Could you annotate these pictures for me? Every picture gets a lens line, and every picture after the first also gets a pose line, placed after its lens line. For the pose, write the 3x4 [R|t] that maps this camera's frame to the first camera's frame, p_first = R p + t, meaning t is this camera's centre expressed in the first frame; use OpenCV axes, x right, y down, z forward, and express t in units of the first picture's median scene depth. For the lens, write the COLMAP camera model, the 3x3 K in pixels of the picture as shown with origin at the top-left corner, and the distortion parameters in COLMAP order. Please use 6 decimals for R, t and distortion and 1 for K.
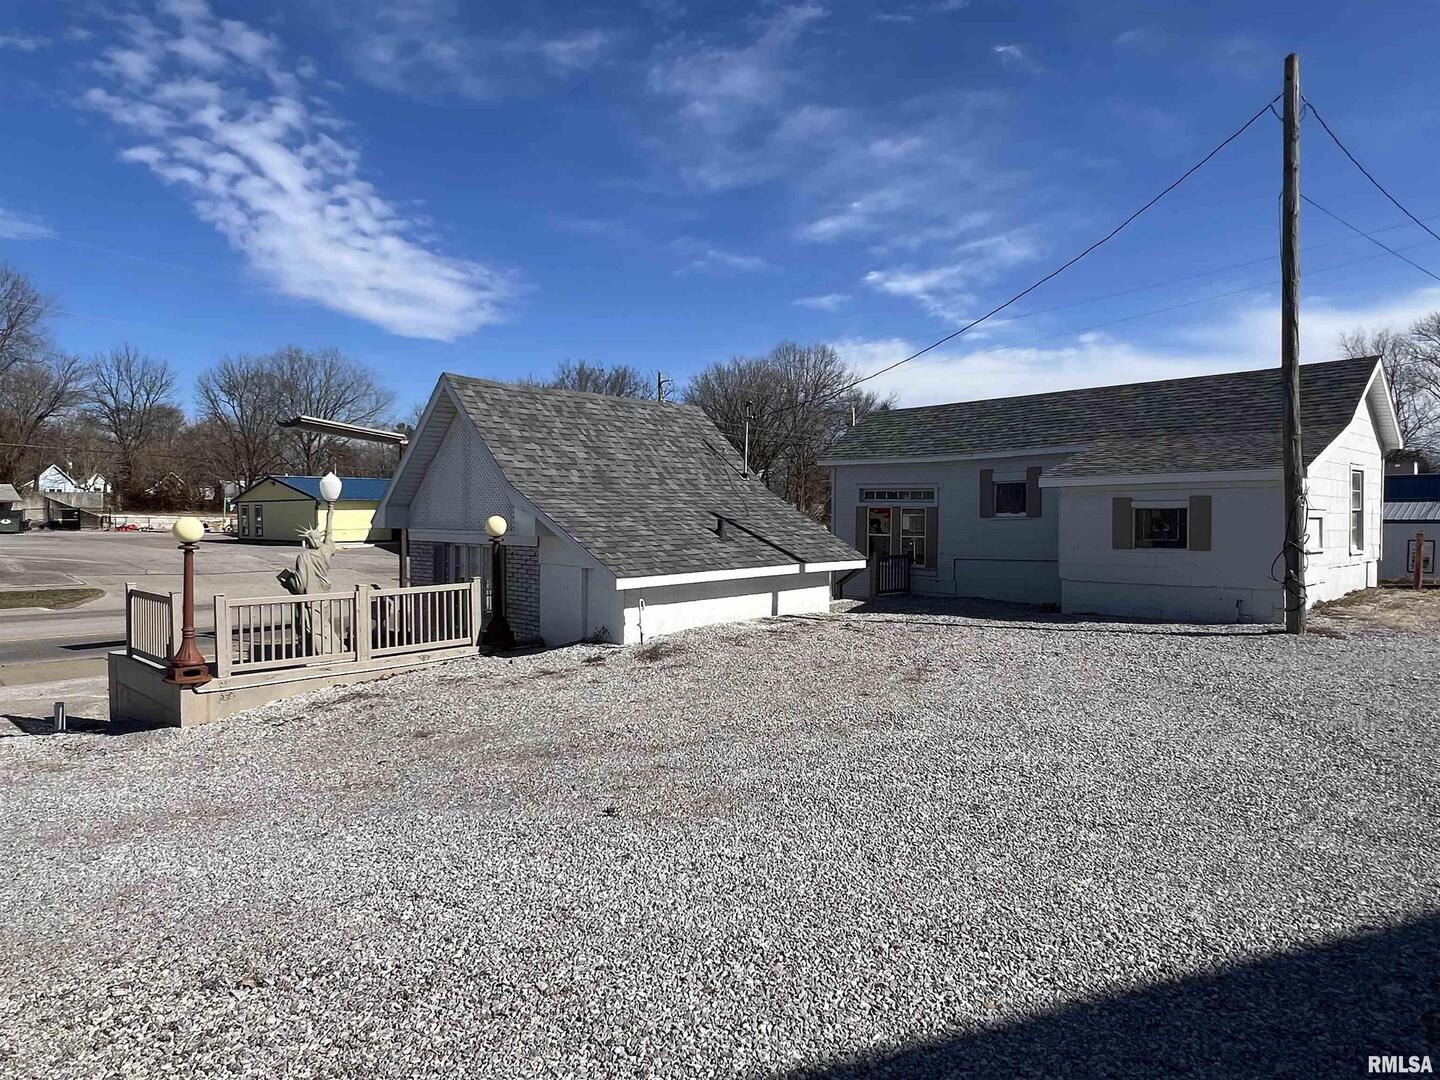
lens RADIAL K [[857.1, 0, 720.0], [0, 857.1, 540.0], [0, 0, 1]] dist [0.000513, 0.000251]
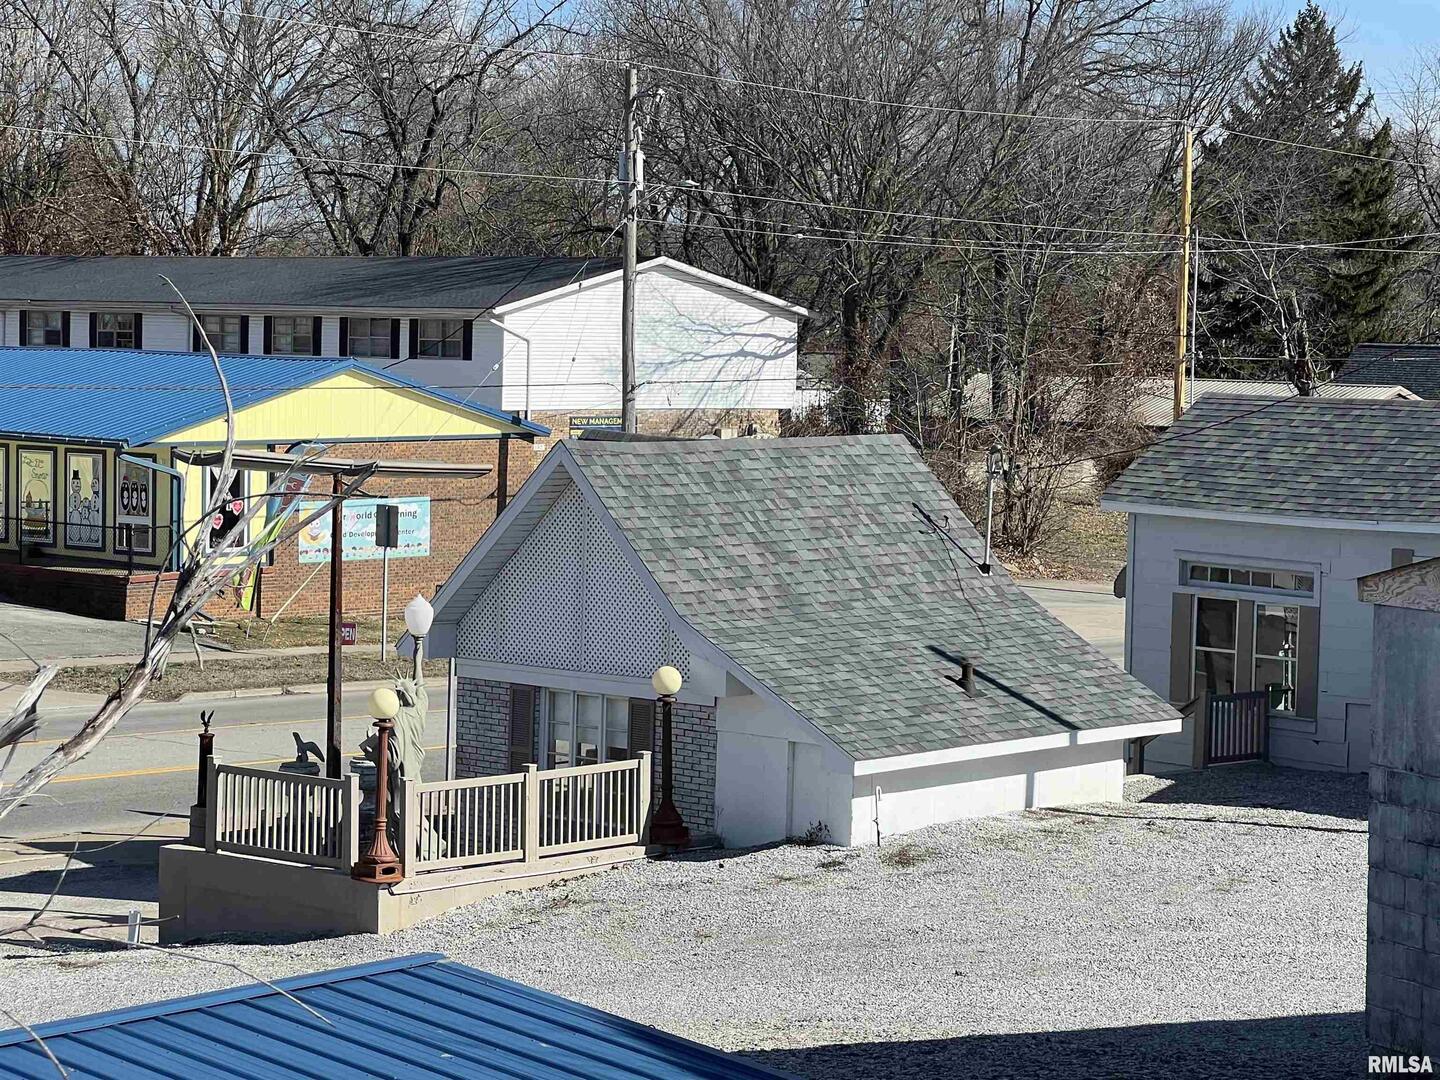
lens RADIAL K [[3916.2, 0, 720.0], [0, 3916.2, 540.0], [0, 0, 1]] dist [-0.157736, 1.915876]
pose [[0.999284, 0.017205, 0.033705, -0.317730], [-0.018452, 0.999143, 0.037044, -0.246854], [-0.033039, -0.037639, 0.998745, -2.194869]]
